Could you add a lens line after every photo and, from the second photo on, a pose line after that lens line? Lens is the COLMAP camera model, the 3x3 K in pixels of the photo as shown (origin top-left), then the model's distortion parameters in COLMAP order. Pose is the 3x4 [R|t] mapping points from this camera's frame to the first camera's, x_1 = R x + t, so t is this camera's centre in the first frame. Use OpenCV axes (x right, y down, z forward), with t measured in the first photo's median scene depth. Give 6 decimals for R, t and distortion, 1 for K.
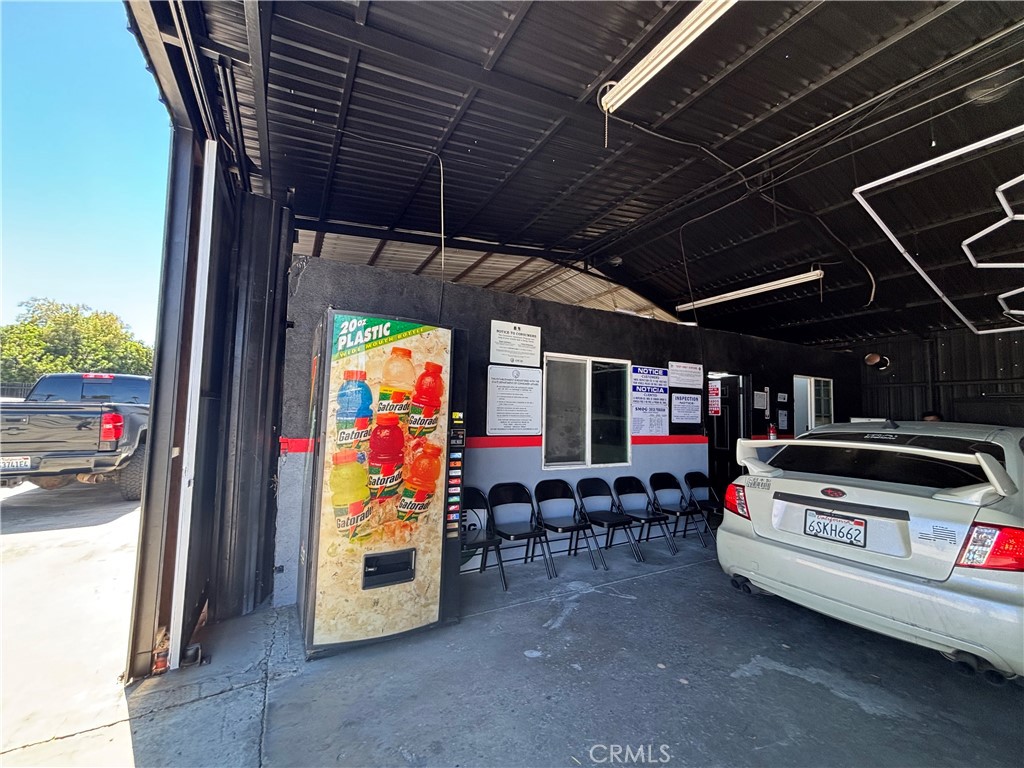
lens RADIAL K [[412.6, 0, 510.2], [0, 412.6, 381.9], [0, 0, 1]] dist [-0.002571, 0.001436]
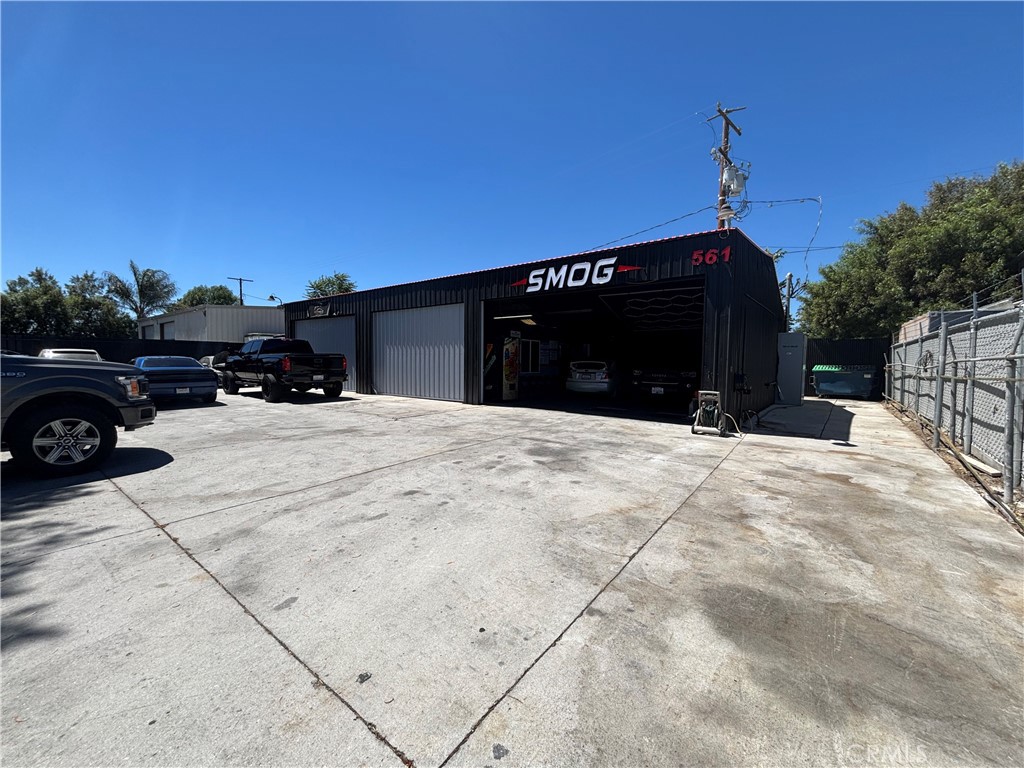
lens RADIAL K [[412.6, 0, 509.0], [0, 412.6, 384.3], [0, 0, 1]] dist [-0.002571, 0.001436]
pose [[0.918964, -0.033982, 0.392875, -1.252886], [-0.018674, 0.991412, 0.129433, -0.130237], [-0.393900, -0.126281, 0.910437, -1.959566]]
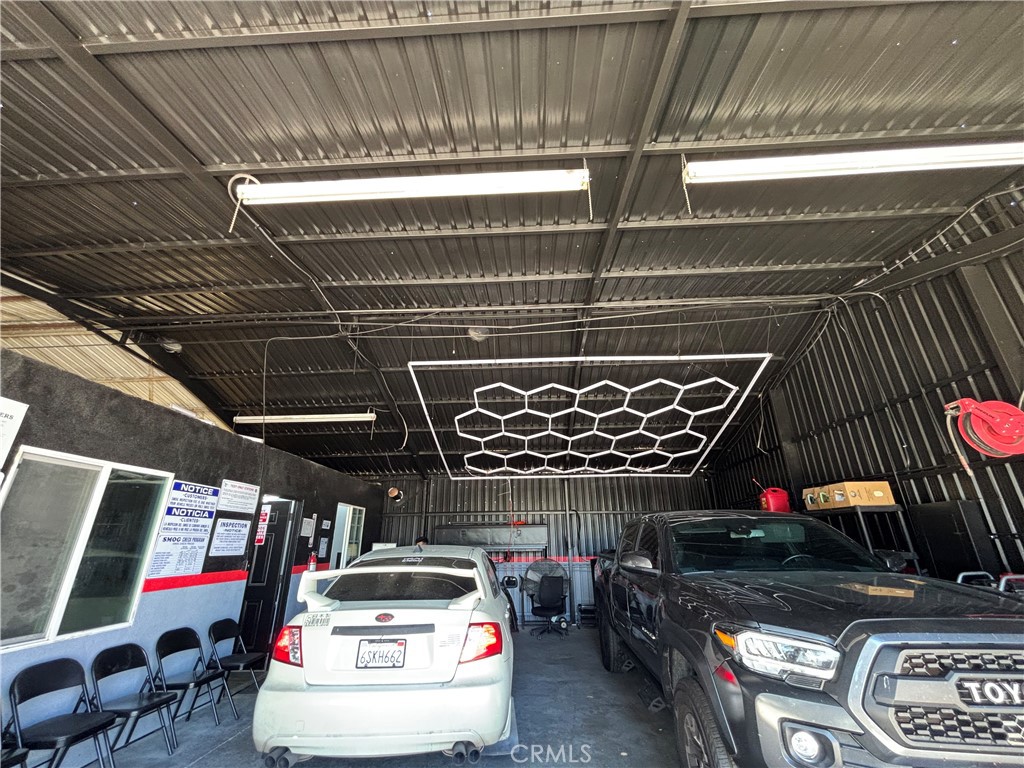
lens RADIAL K [[412.6, 0, 509.6], [0, 412.6, 381.8], [0, 0, 1]] dist [-0.002571, 0.001436]
pose [[0.520177, 0.284728, 0.805199, -0.055508], [-0.040363, 0.949934, -0.309833, -0.000356], [-0.853104, 0.128668, 0.505626, 0.040868]]
